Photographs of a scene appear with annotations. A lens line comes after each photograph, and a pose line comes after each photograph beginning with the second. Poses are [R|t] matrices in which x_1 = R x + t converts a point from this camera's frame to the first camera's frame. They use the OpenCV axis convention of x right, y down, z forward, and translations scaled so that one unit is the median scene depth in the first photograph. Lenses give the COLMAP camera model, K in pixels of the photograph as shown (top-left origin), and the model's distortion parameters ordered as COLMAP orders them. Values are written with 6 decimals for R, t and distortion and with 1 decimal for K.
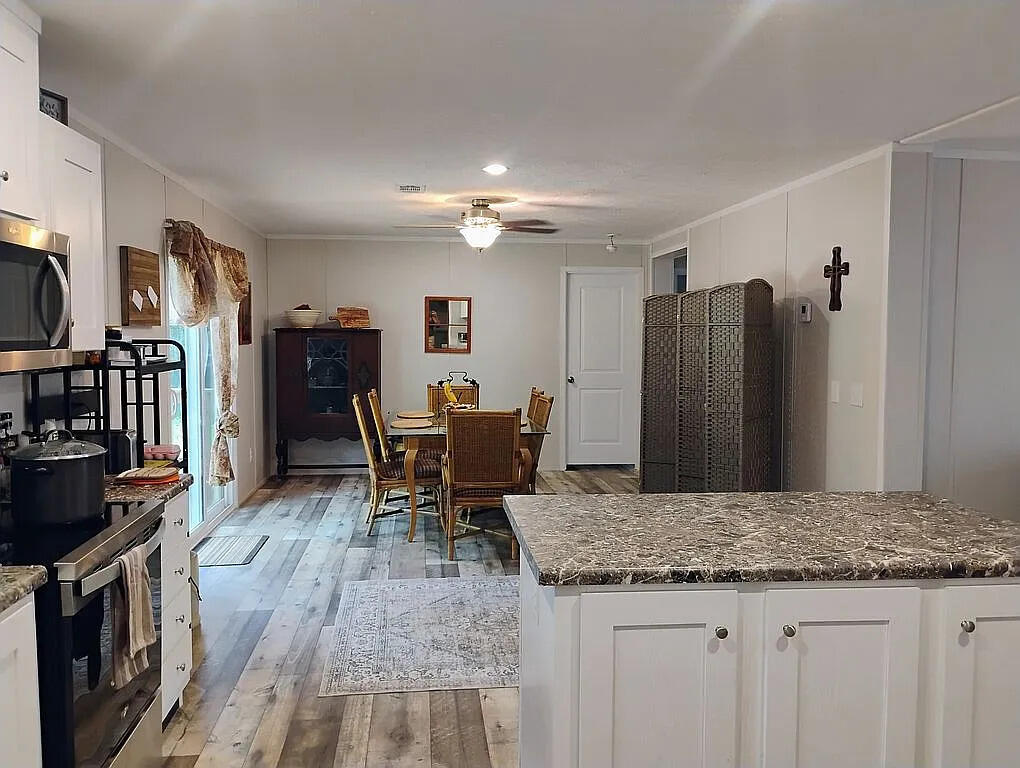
lens RADIAL K [[848.2, 0, 503.8], [0, 848.2, 379.9], [0, 0, 1]] dist [0.033356, -0.037701]
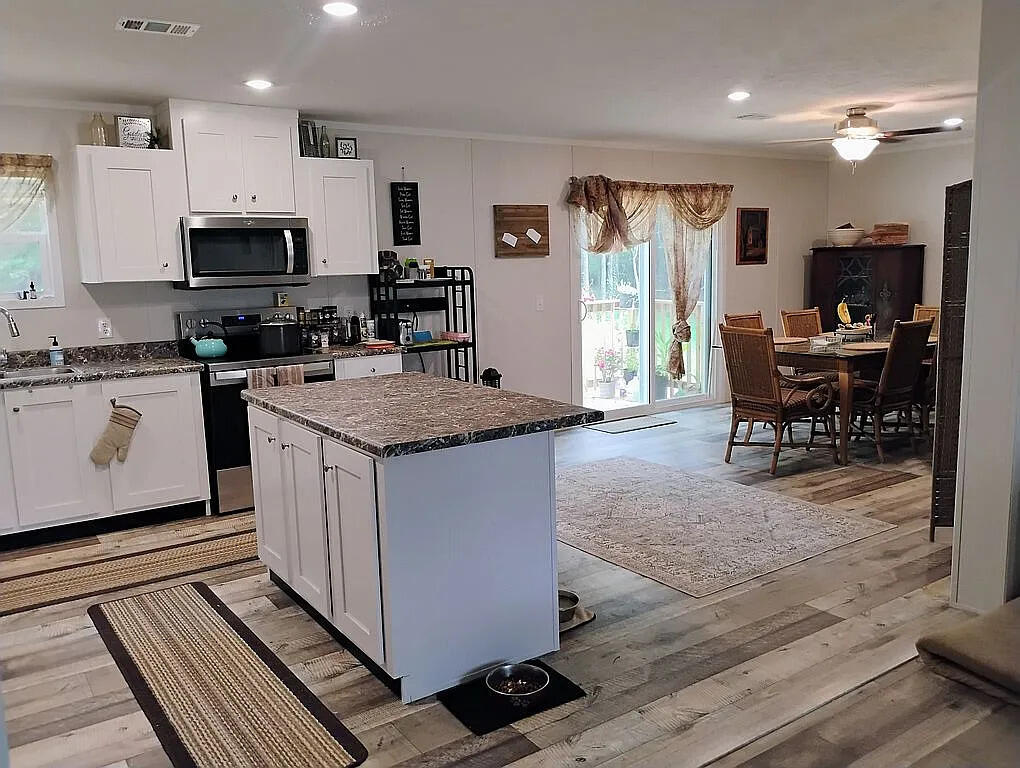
lens RADIAL K [[848.2, 0, 512.4], [0, 848.2, 386.4], [0, 0, 1]] dist [0.033356, -0.037701]
pose [[0.466907, 0.113425, -0.877002, 0.548895], [-0.020254, 0.992851, 0.117625, -0.007041], [0.884074, -0.037157, 0.465867, 0.172866]]
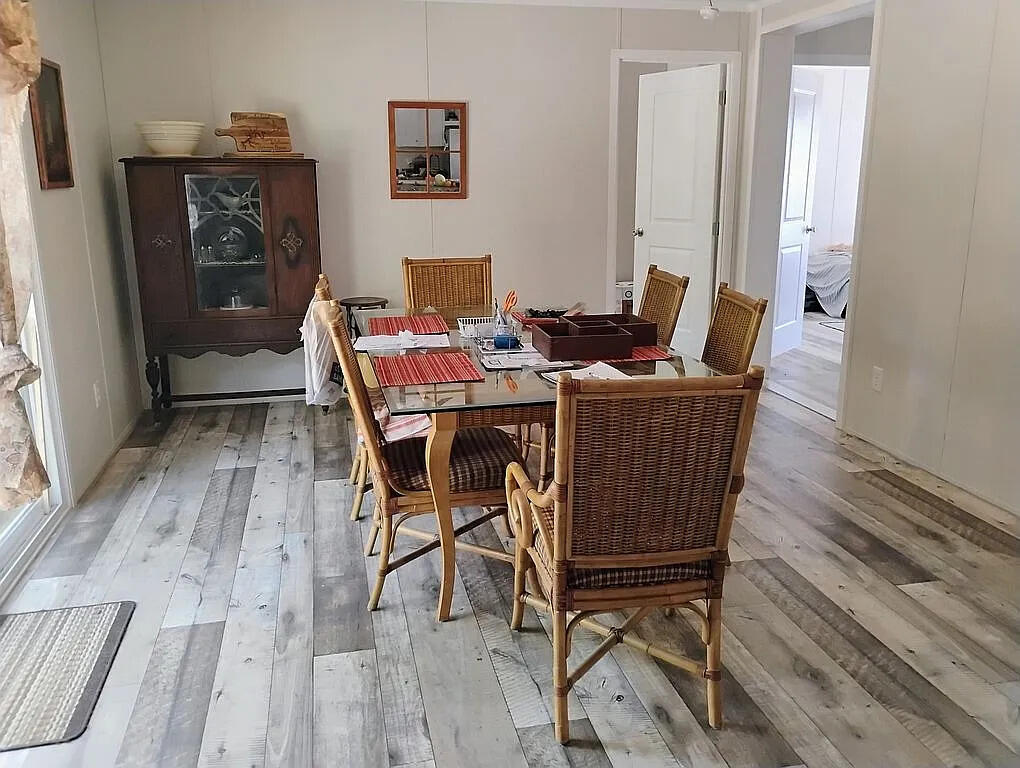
lens RADIAL K [[848.2, 0, 515.2], [0, 848.2, 384.8], [0, 0, 1]] dist [0.033356, -0.037701]
pose [[0.992291, -0.039657, 0.117417, -0.095089], [0.016099, 0.980640, 0.195157, -0.022248], [-0.122883, -0.191762, 0.973718, 0.439618]]
